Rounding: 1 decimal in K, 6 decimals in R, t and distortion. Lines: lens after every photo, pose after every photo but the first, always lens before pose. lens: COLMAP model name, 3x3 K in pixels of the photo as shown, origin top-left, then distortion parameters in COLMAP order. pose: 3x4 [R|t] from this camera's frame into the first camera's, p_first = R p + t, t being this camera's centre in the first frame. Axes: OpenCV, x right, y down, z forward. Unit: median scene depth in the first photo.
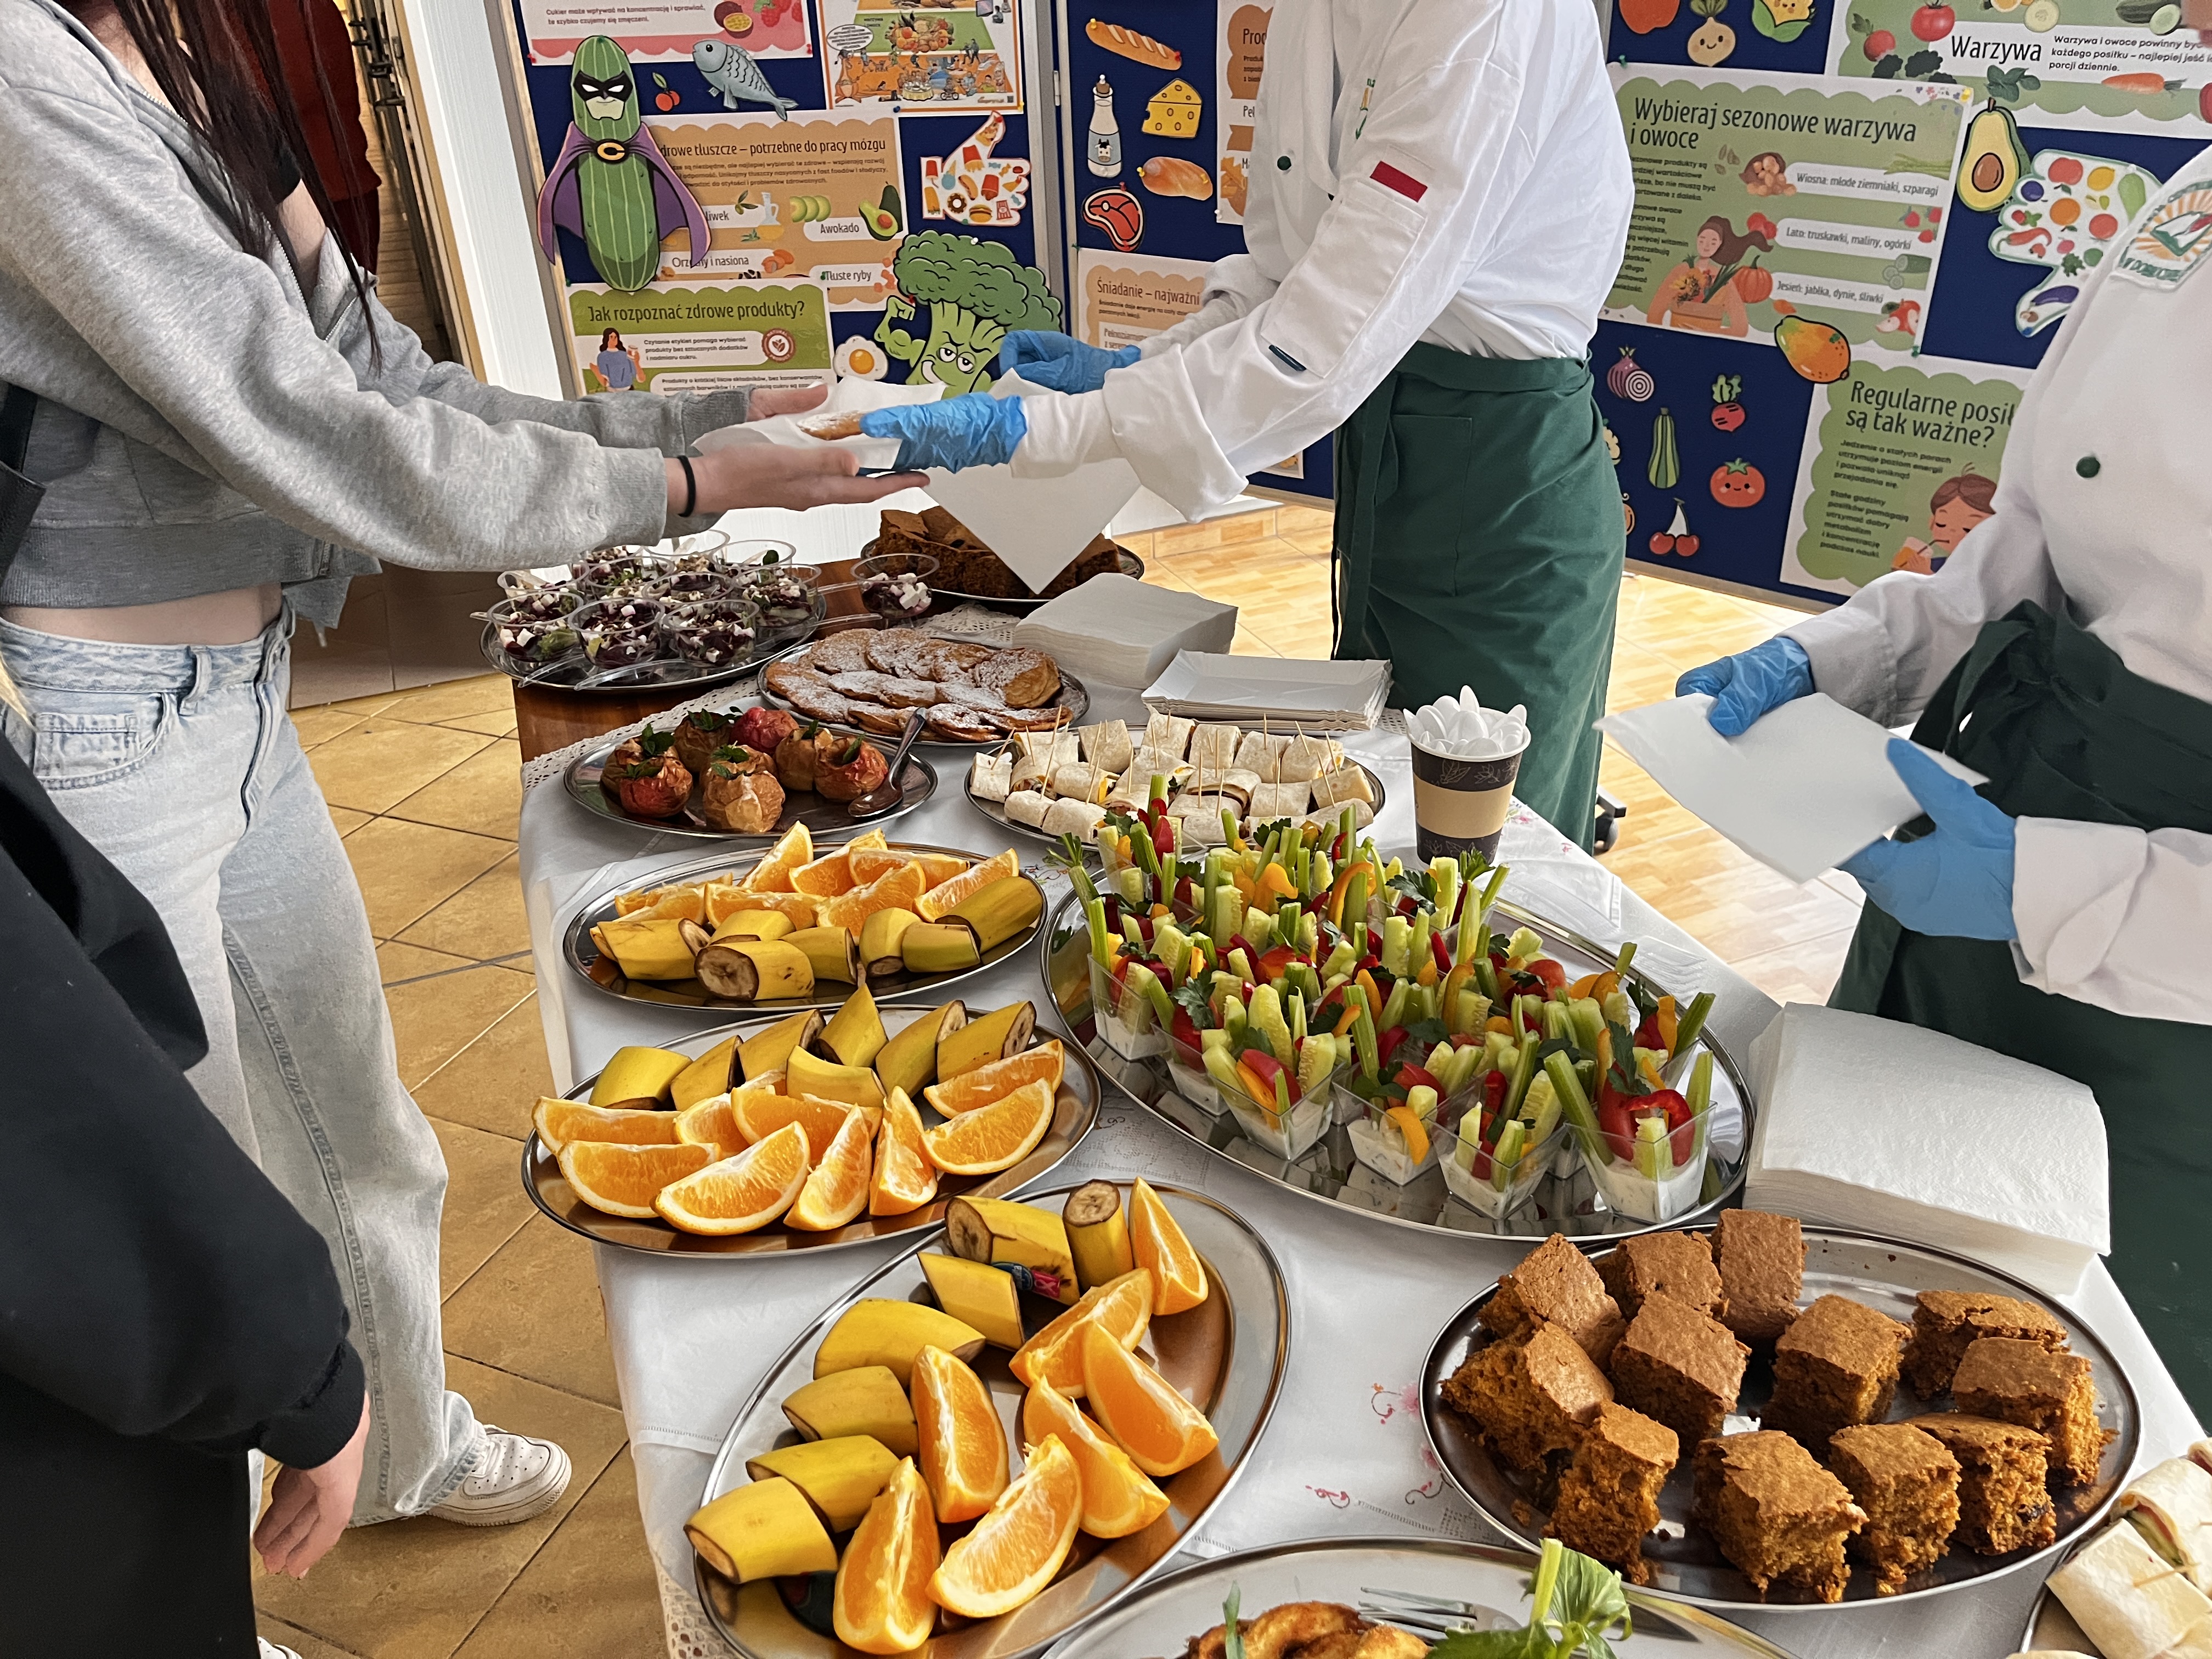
lens RADIAL K [[1747.7, 0, 1048.3], [0, 1747.7, 840.8], [0, 0, 1]] dist [0.056479, -0.060214]
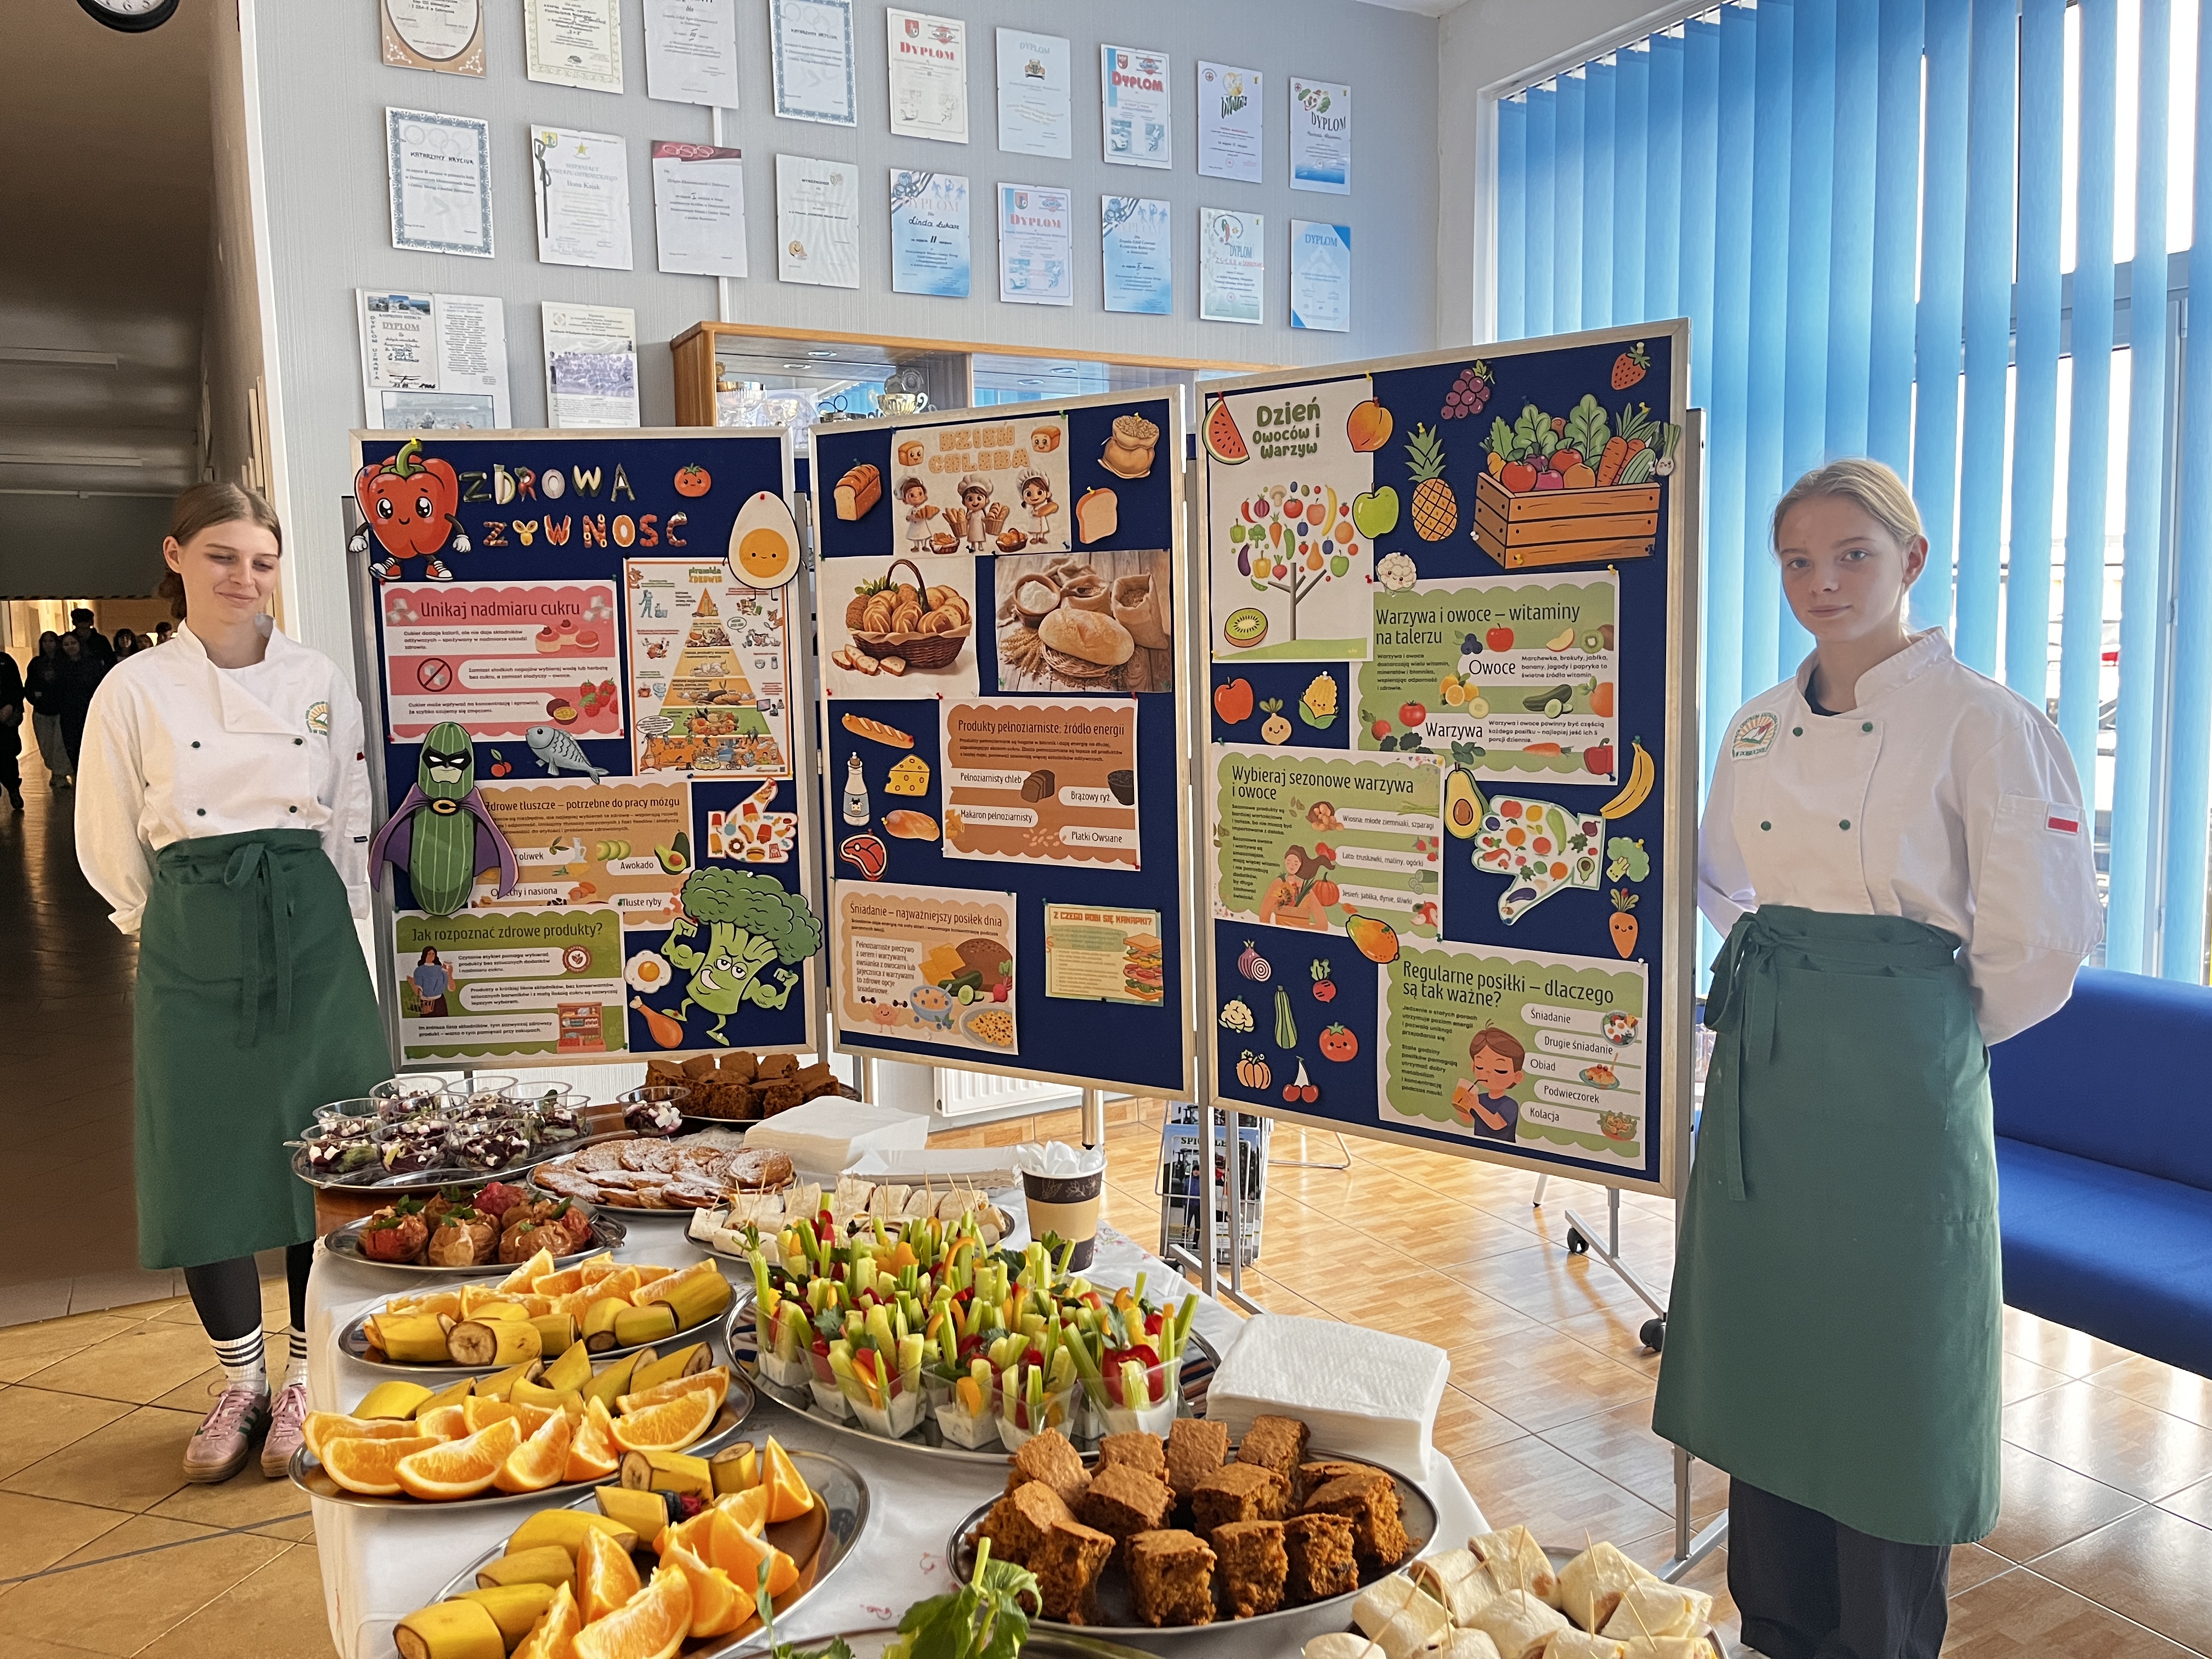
lens RADIAL K [[1747.7, 0, 1090.6], [0, 1747.7, 841.5], [0, 0, 1]] dist [0.056479, -0.060214]
pose [[0.992900, 0.006261, 0.118789, 0.075150], [0.038678, 0.927358, -0.372172, 0.159226], [-0.112490, 0.374124, 0.920531, -0.253665]]
